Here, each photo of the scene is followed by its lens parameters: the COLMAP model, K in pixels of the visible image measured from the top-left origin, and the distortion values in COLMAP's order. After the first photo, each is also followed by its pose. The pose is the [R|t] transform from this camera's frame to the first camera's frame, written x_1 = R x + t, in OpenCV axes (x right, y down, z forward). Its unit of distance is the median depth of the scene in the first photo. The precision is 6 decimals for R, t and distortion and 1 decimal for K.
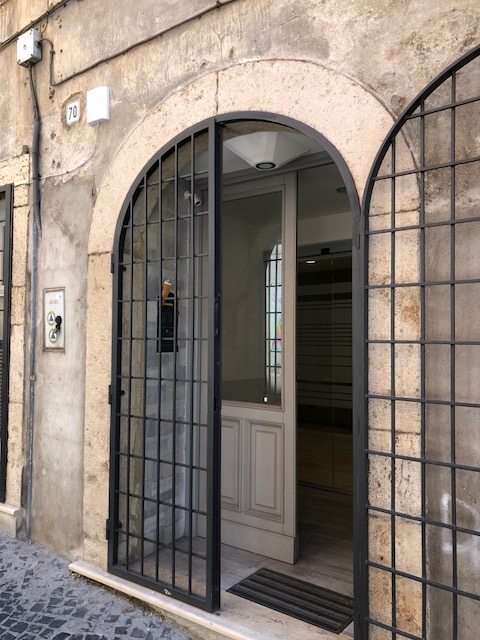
lens RADIAL K [[535.7, 0, 236.9], [0, 535.7, 318.3], [0, 0, 1]] dist [0.041349, -0.043716]
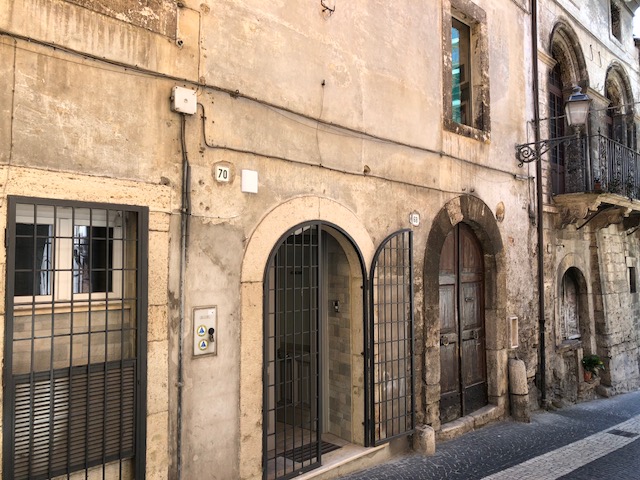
lens RADIAL K [[535.7, 0, 321.5], [0, 535.7, 241.5], [0, 0, 1]] dist [0.041349, -0.043716]
pose [[0.102856, 0.041155, 0.993845, -1.748950], [-0.028381, 0.998858, -0.038425, -0.186033], [-0.994291, -0.024254, 0.103906, 0.672292]]
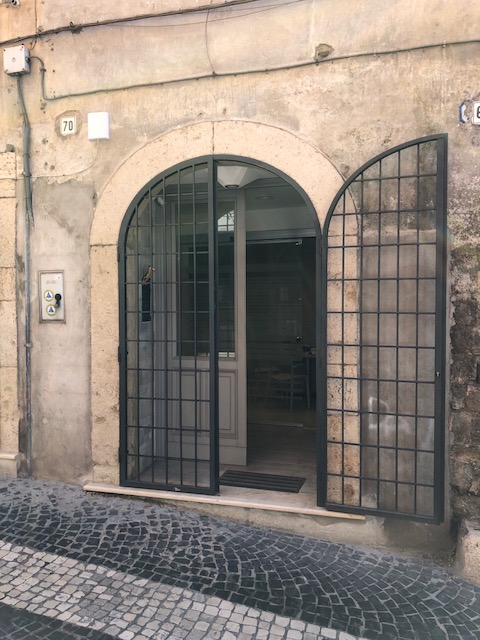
lens RADIAL K [[535.7, 0, 242.1], [0, 535.7, 314.9], [0, 0, 1]] dist [0.041349, -0.043716]
pose [[0.938664, -0.018483, 0.344337, -0.397028], [-0.001840, 0.998280, 0.058599, -0.031588], [-0.344828, -0.055638, 0.937015, -0.323331]]
